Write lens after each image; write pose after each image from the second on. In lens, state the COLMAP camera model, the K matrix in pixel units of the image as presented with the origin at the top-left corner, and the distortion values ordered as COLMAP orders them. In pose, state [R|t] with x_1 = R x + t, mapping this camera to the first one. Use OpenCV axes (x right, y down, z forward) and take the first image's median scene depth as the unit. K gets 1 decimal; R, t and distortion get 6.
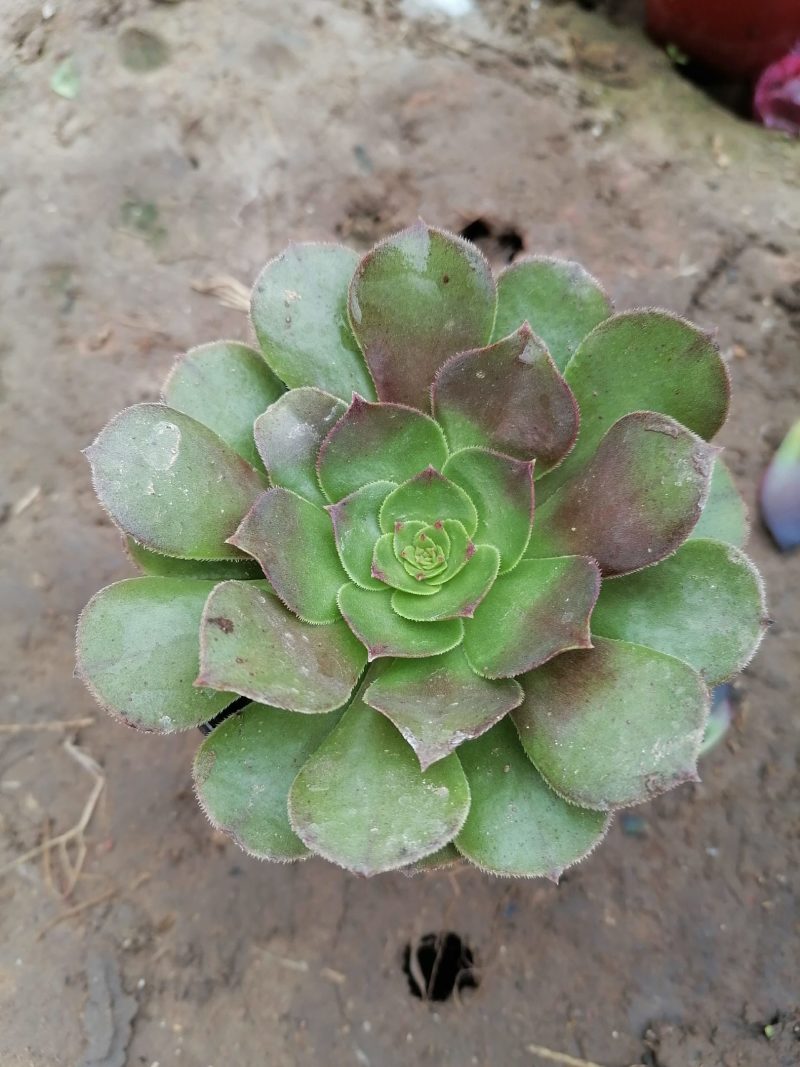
lens RADIAL K [[812.9, 0, 397.9], [0, 812.9, 534.5], [0, 0, 1]] dist [-0.004925, -0.032161]
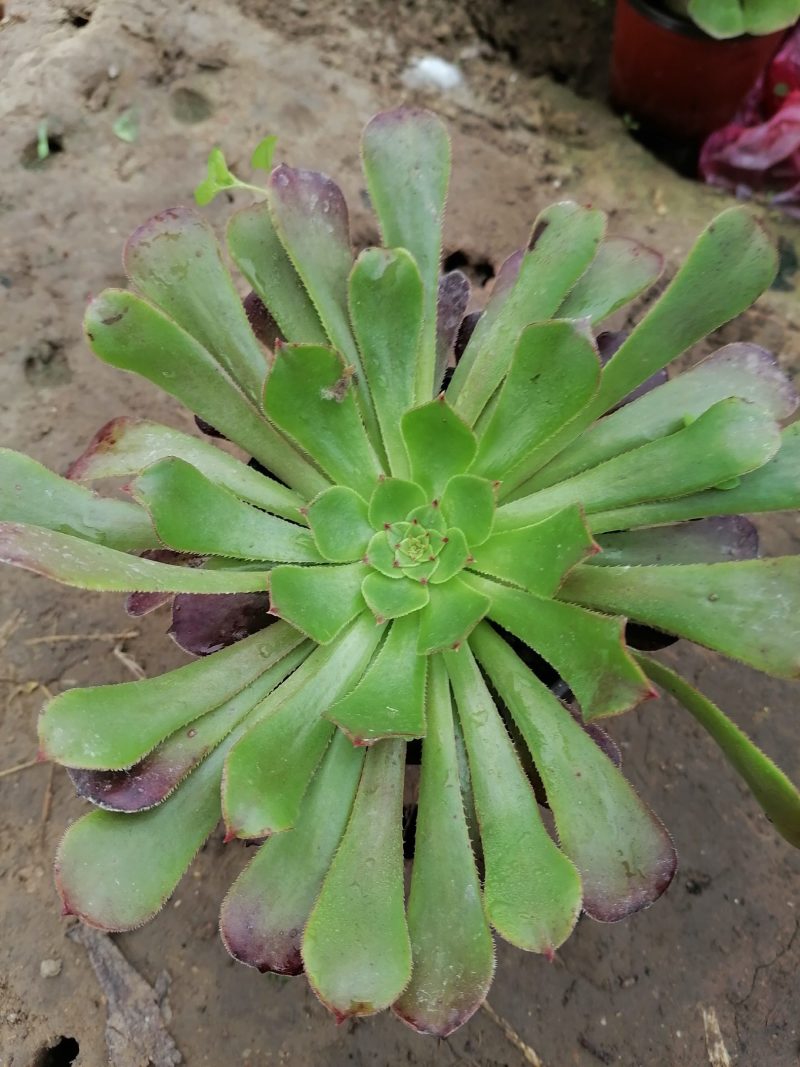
lens RADIAL K [[812.9, 0, 396.3], [0, 812.9, 534.6], [0, 0, 1]] dist [-0.004925, -0.032161]
pose [[0.999509, 0.030340, 0.007821, 0.008019], [-0.029988, 0.998673, -0.041863, 0.106410], [-0.009081, 0.041607, 0.999093, -0.235466]]
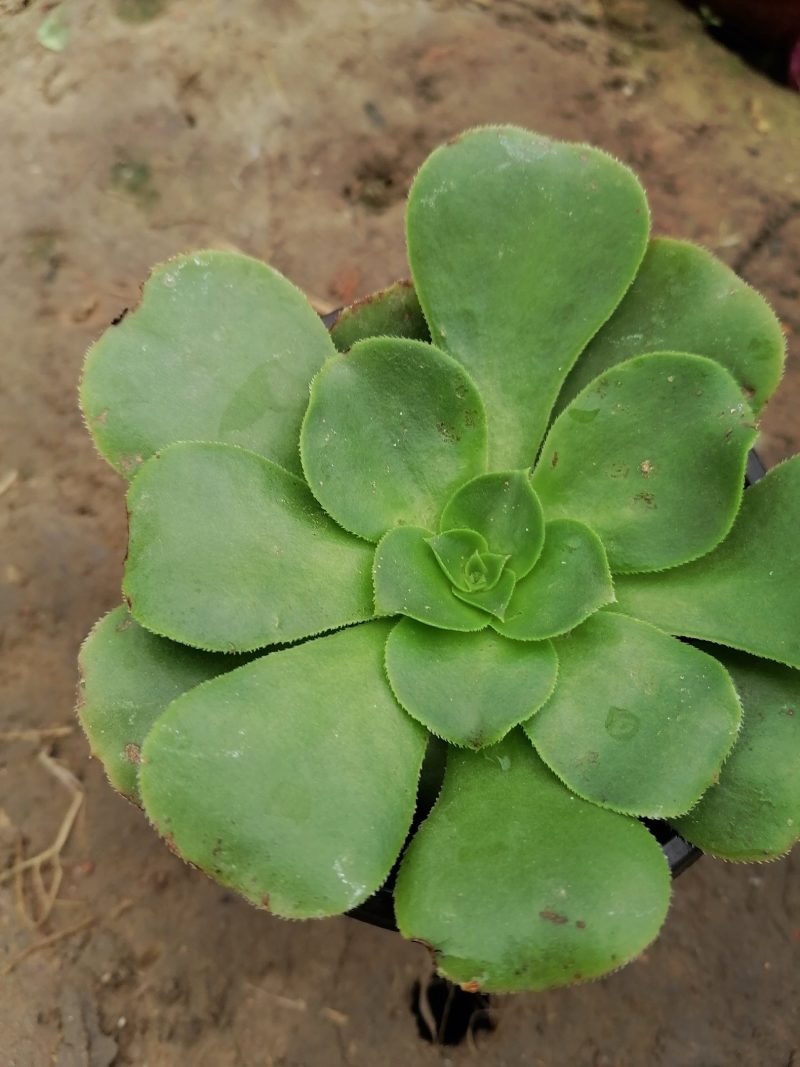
lens RADIAL K [[812.9, 0, 409.1], [0, 812.9, 528.1], [0, 0, 1]] dist [-0.004925, -0.032161]
pose [[0.999968, 0.007753, 0.002136, -0.002239], [-0.007762, 0.999959, 0.004687, -0.002590], [-0.002099, -0.004704, 0.999987, 0.086006]]
